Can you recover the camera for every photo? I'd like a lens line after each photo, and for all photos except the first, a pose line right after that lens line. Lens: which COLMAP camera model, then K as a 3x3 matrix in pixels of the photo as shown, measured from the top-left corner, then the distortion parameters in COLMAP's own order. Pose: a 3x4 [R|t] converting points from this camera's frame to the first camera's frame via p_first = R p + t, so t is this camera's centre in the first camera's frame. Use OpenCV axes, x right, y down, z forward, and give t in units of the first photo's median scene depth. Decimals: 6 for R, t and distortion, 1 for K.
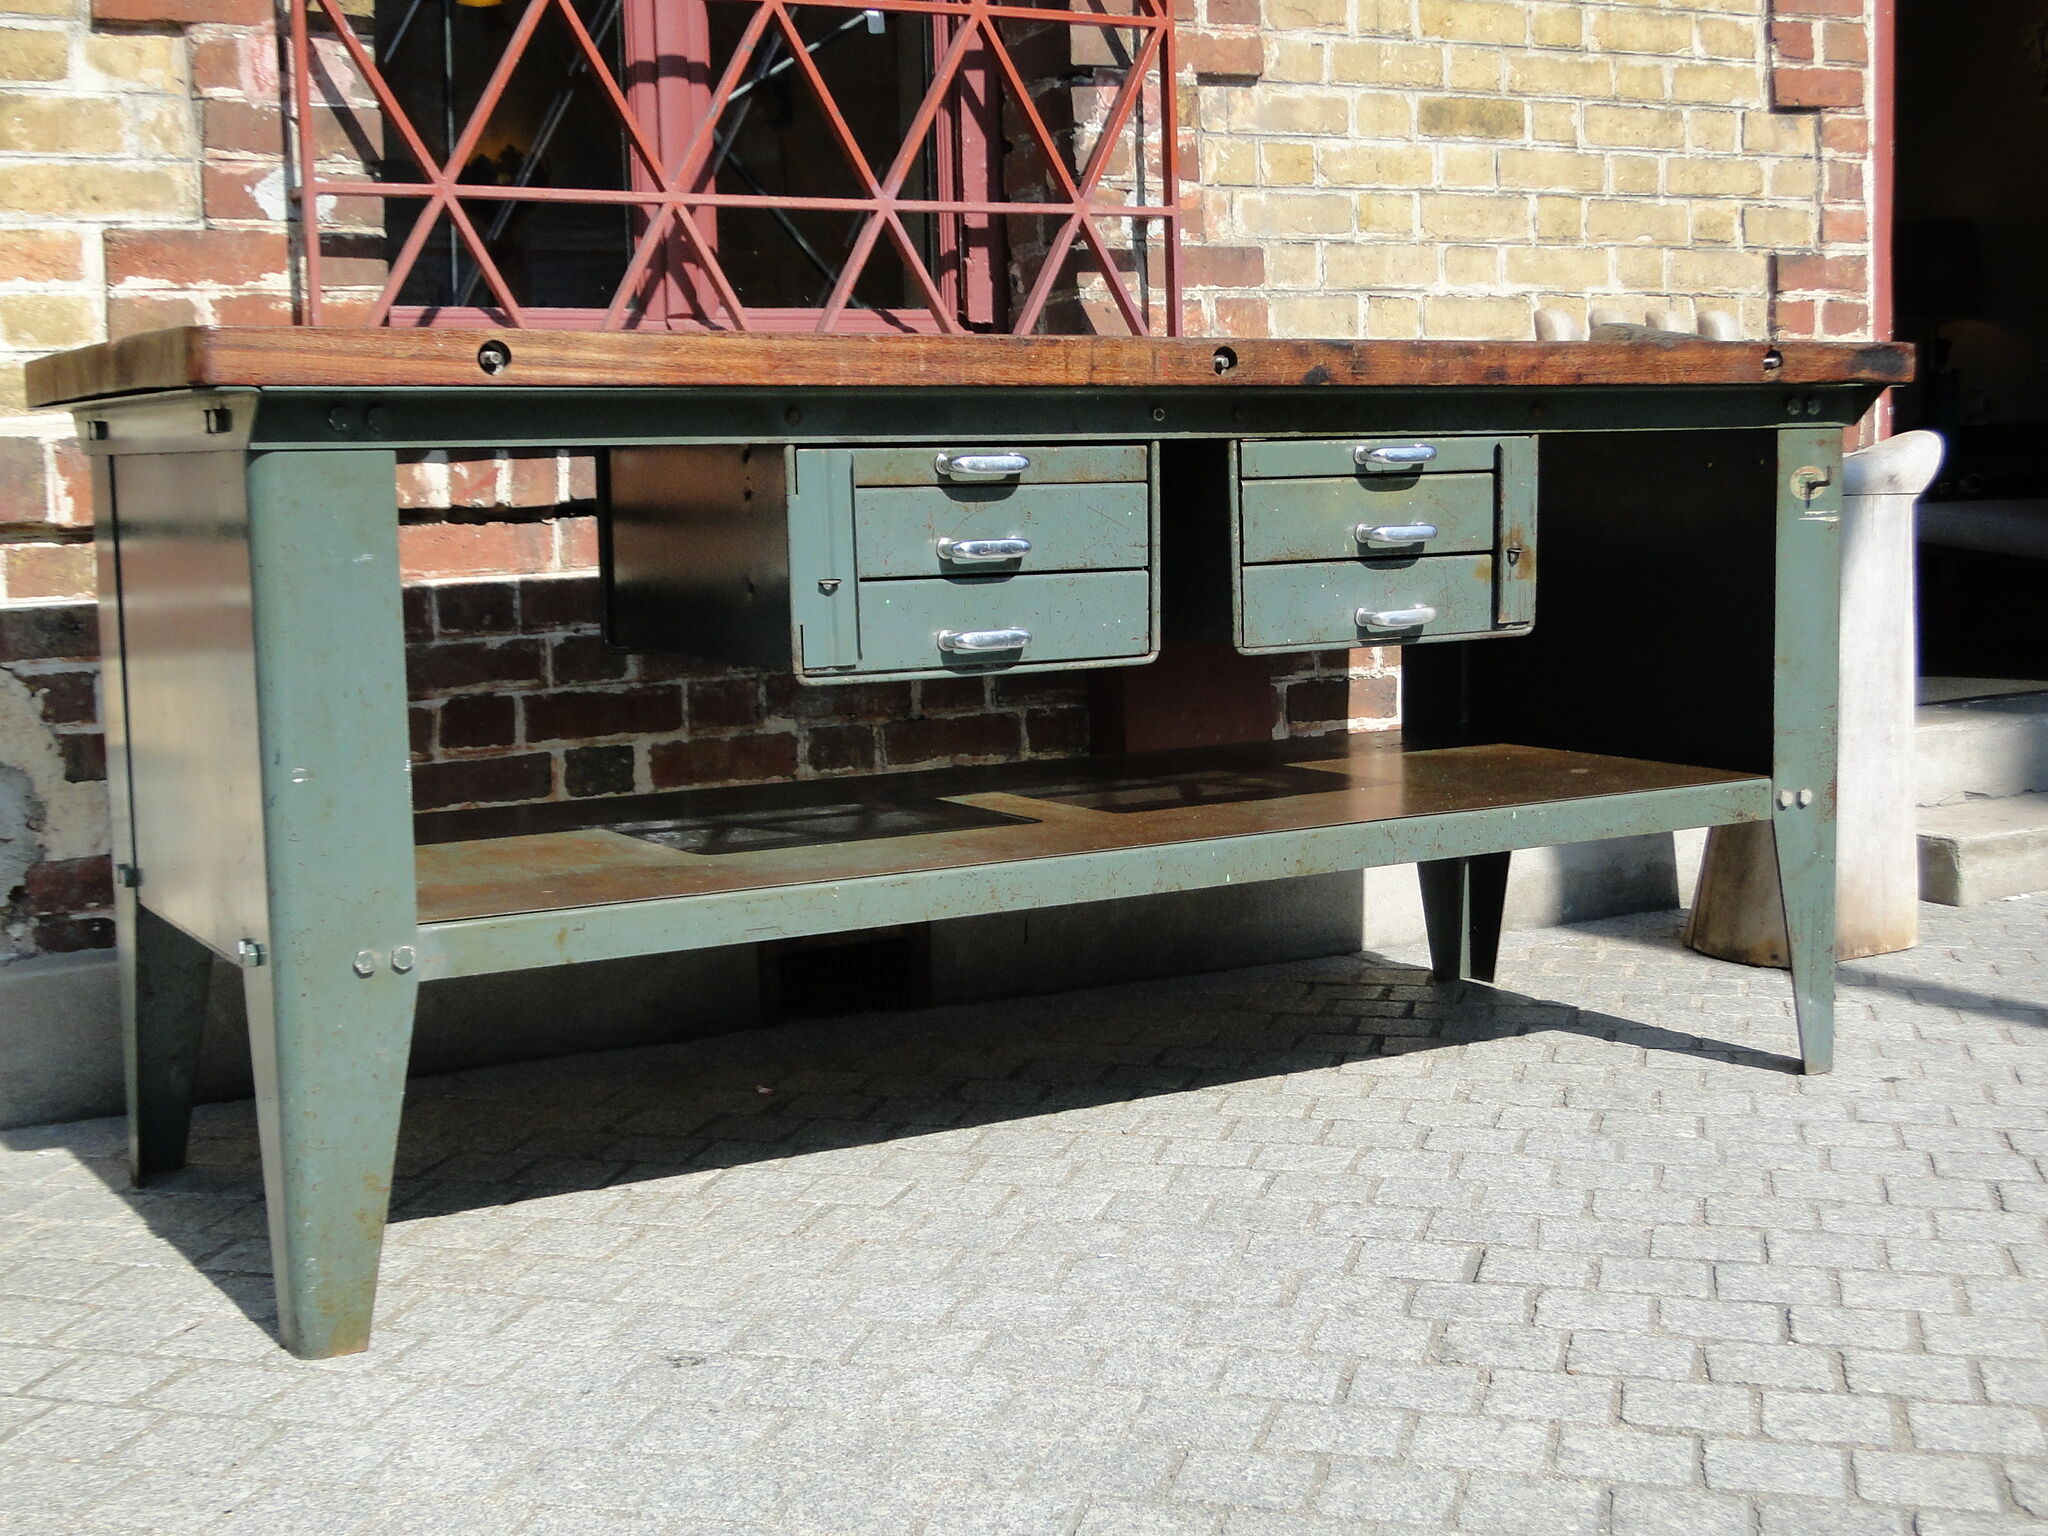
lens RADIAL K [[2670.6, 0, 1031.1], [0, 2670.6, 765.3], [0, 0, 1]] dist [-0.008063, 0.000000]
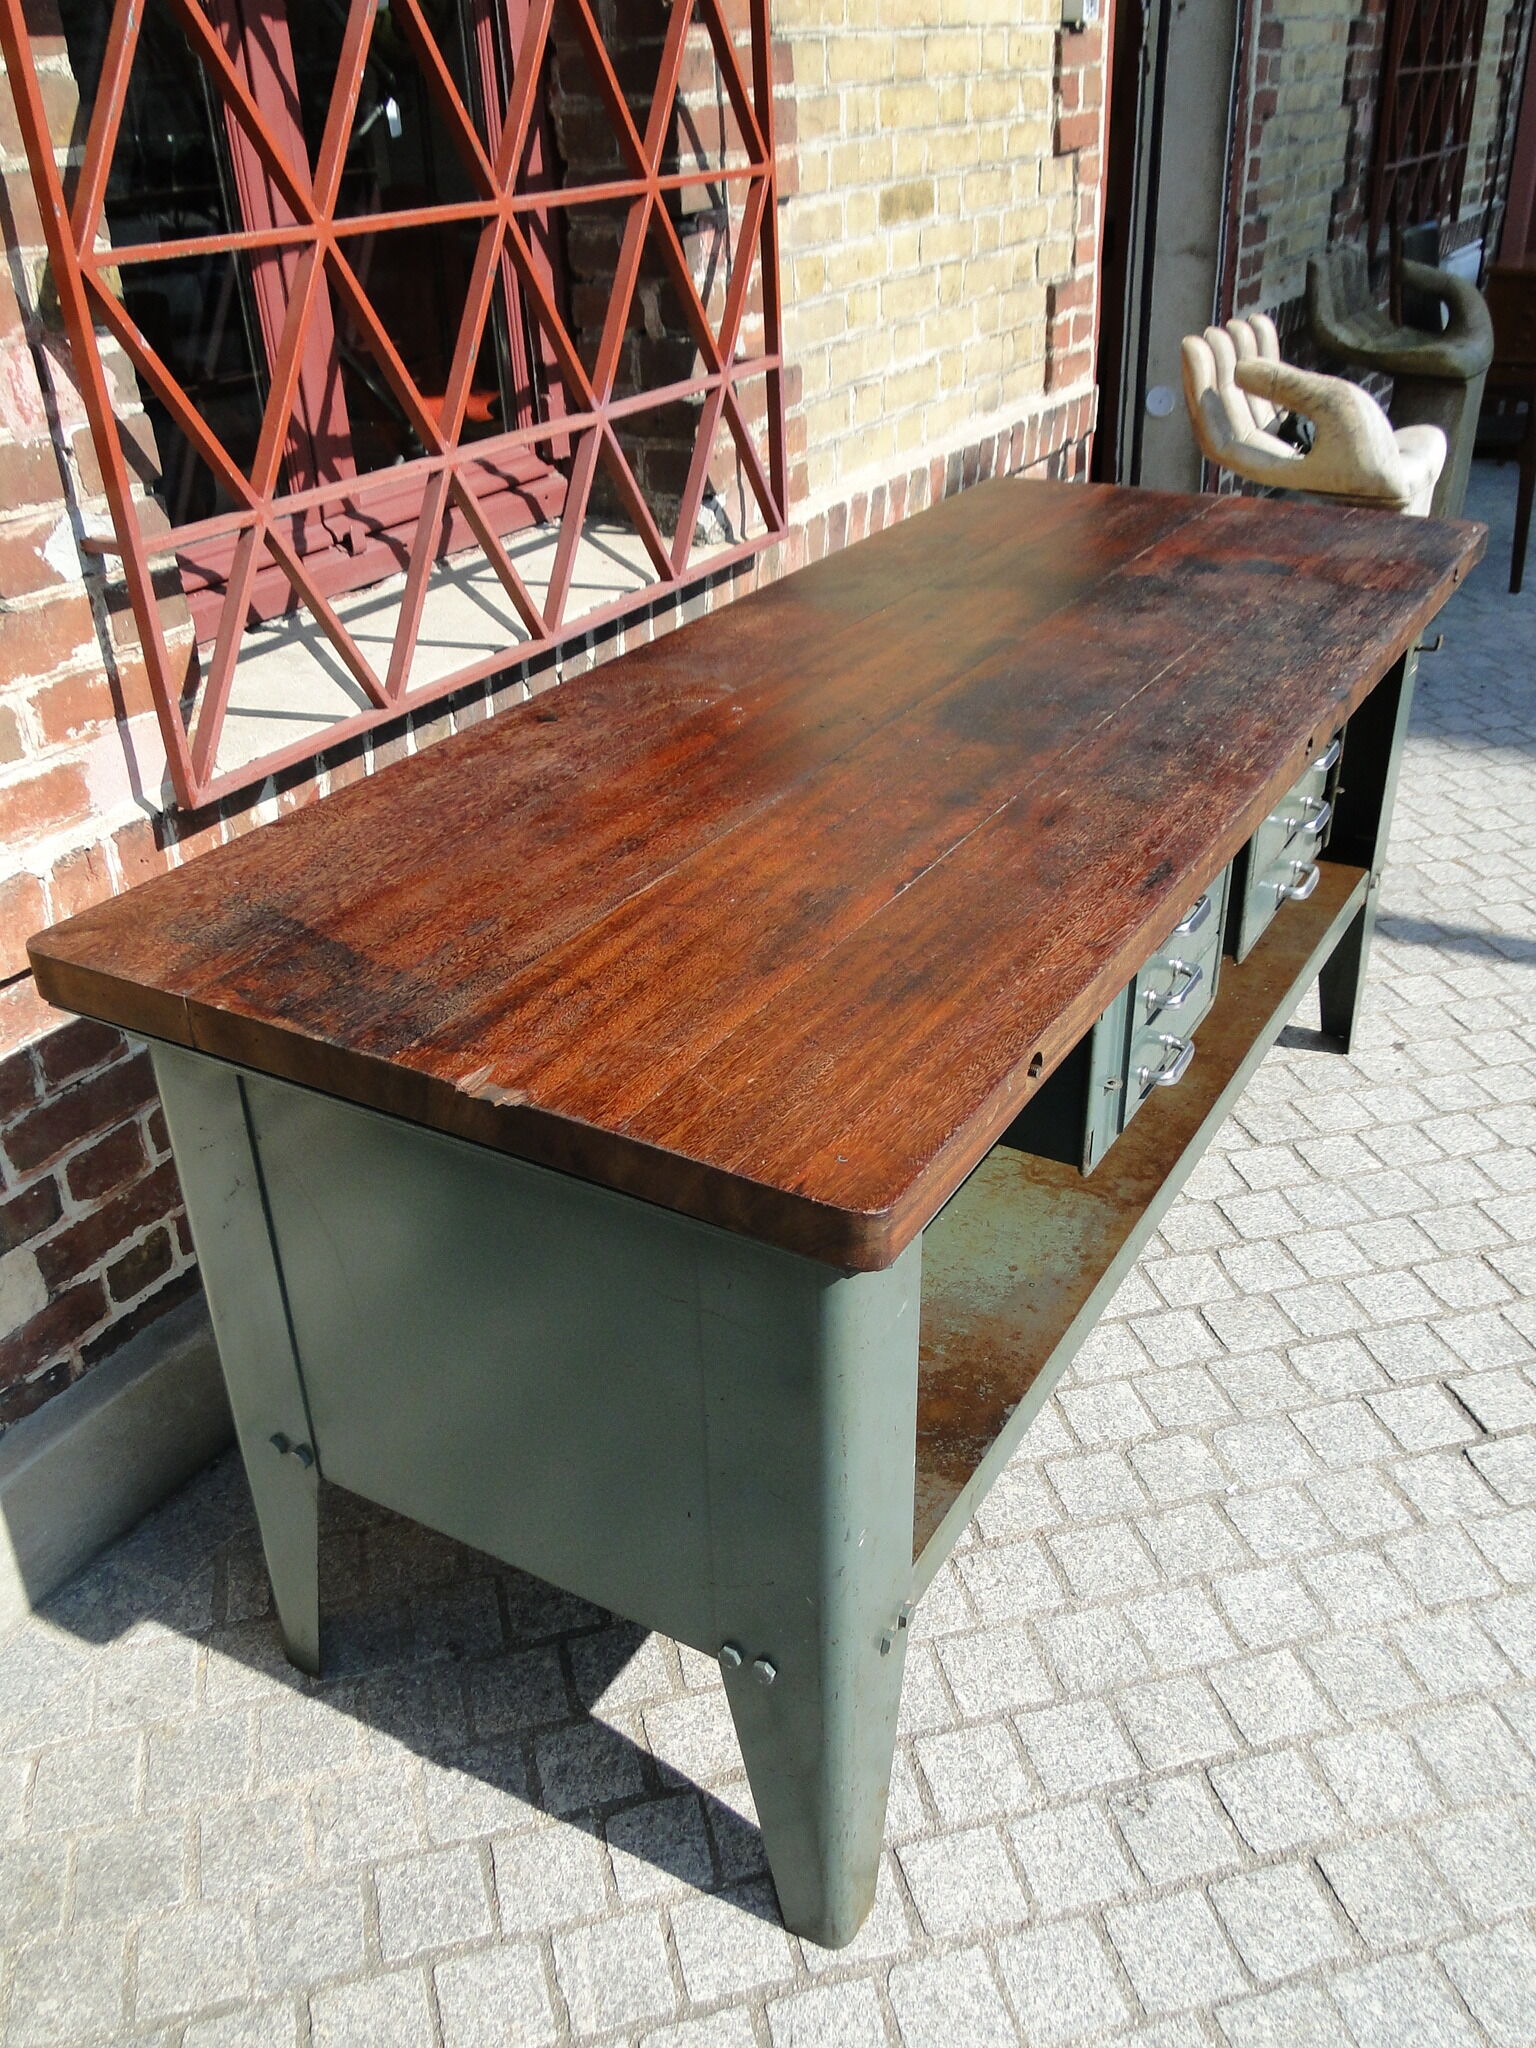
lens RADIAL K [[1721.4, 0, 769.5], [0, 1721.4, 1032.0], [0, 0, 1]] dist [-0.002417, -0.012937]
pose [[0.867707, -0.249281, 0.430050, -0.365665], [0.062421, 0.912957, 0.403254, -0.282576], [-0.493140, -0.323062, 0.807740, 0.426156]]
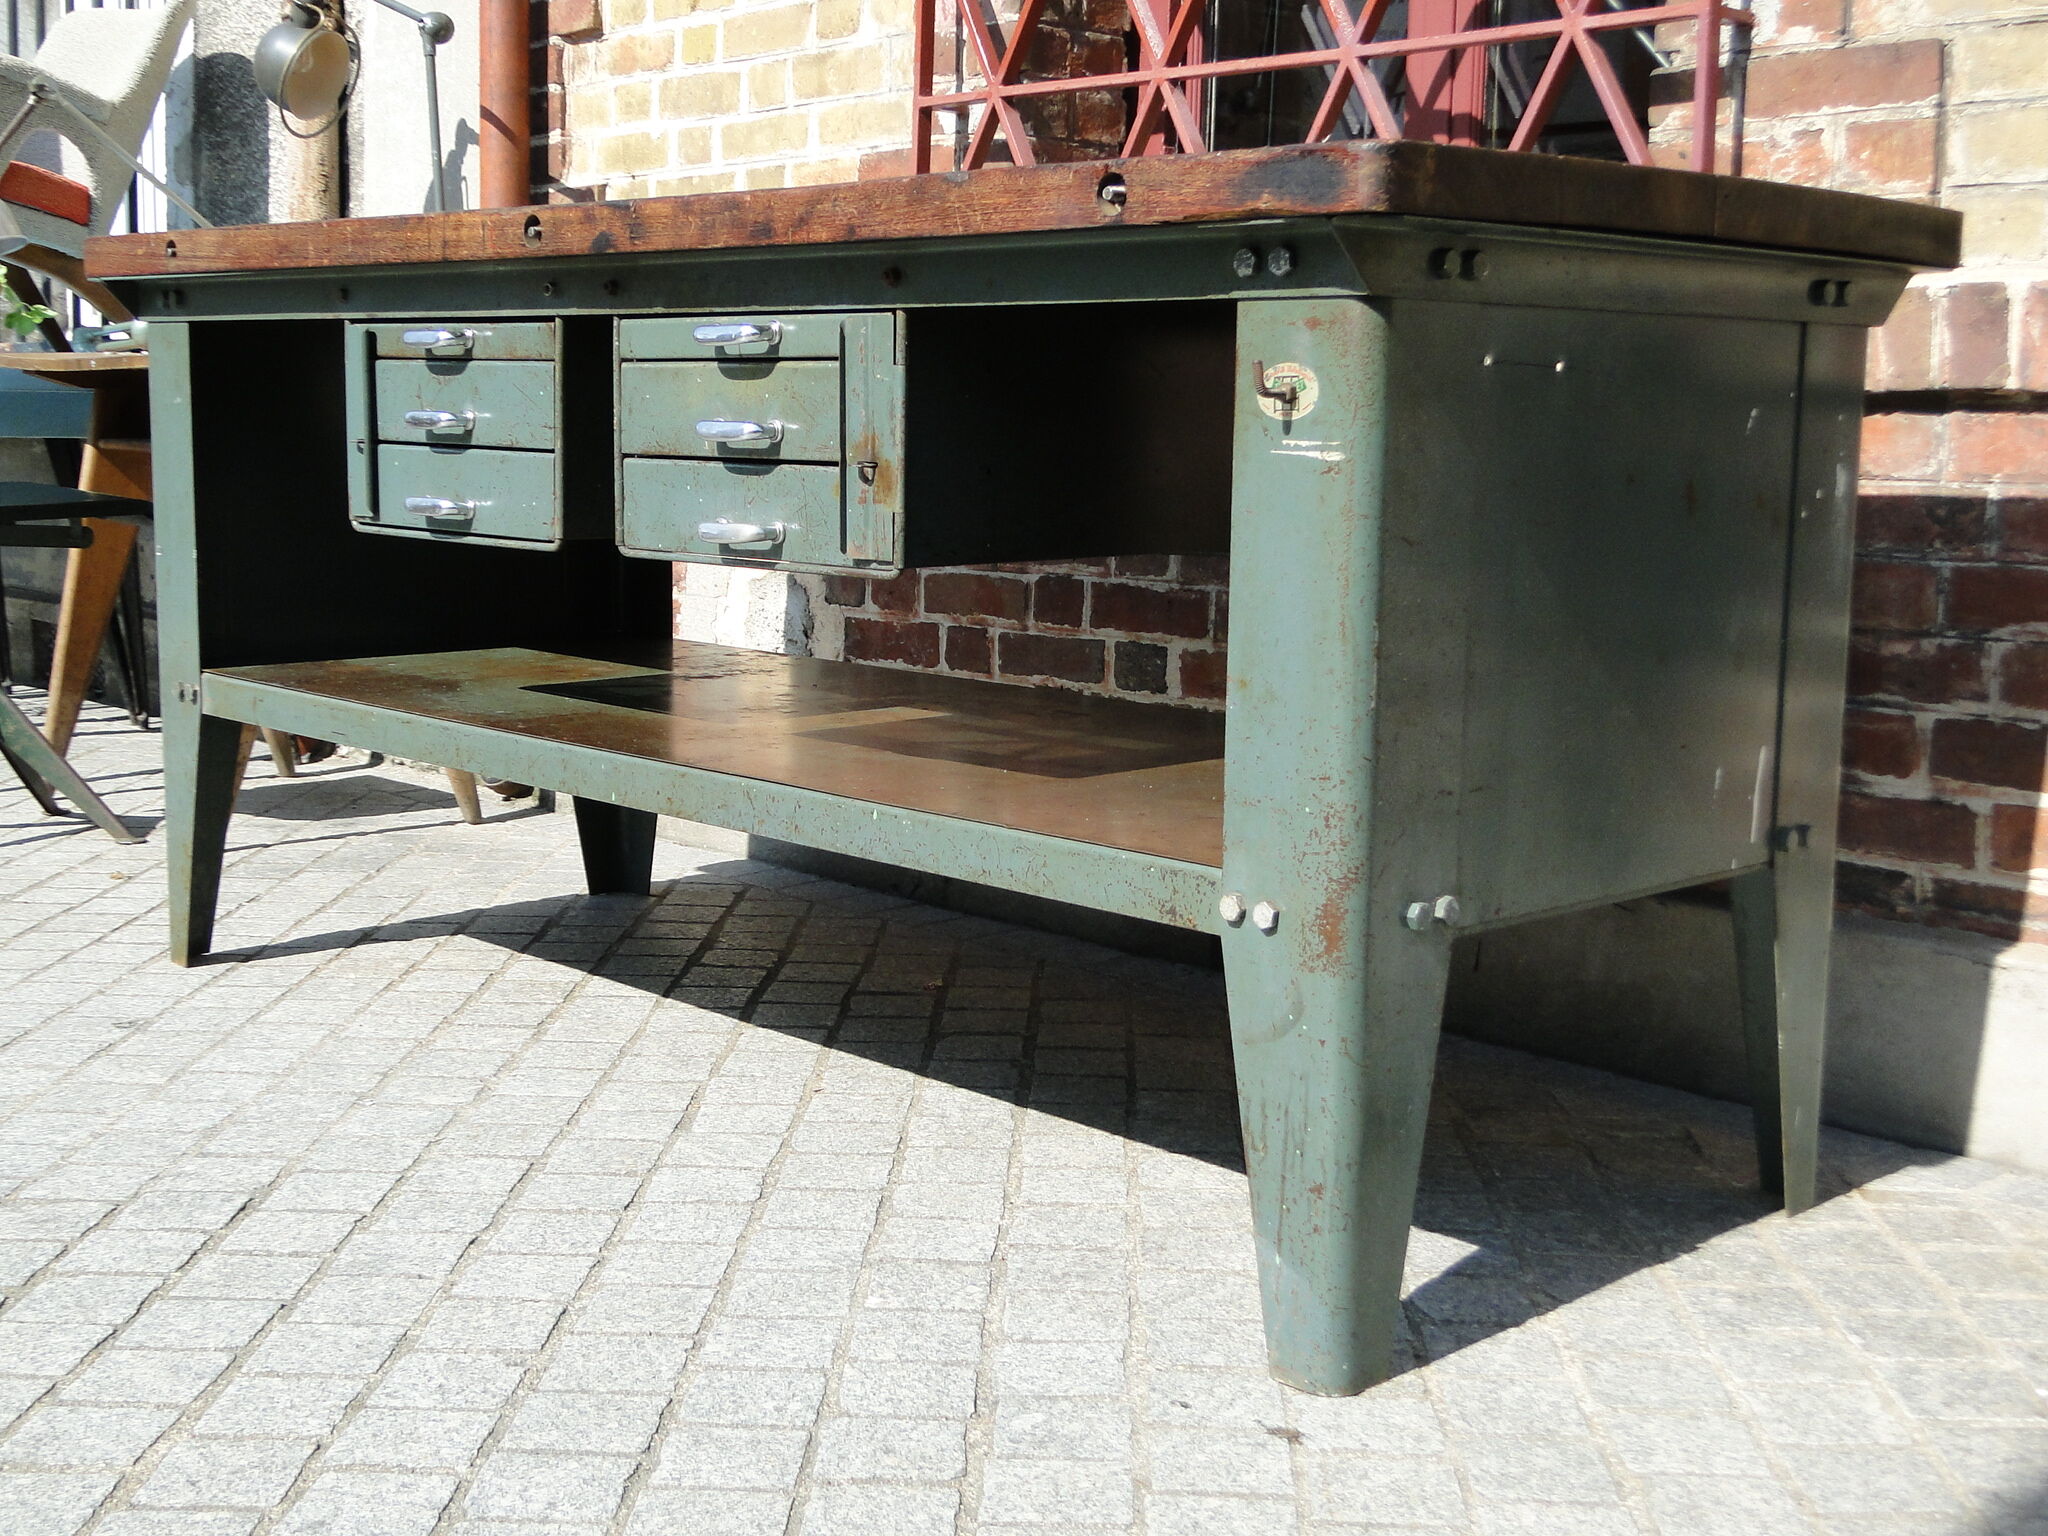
lens RADIAL K [[2670.6, 0, 1029.1], [0, 2670.6, 767.7], [0, 0, 1]] dist [-0.008063, 0.000000]
pose [[0.189572, 0.155932, -0.969406, 0.865173], [-0.132562, 0.982334, 0.132088, -0.094240], [0.972877, 0.103466, 0.206894, 0.828202]]
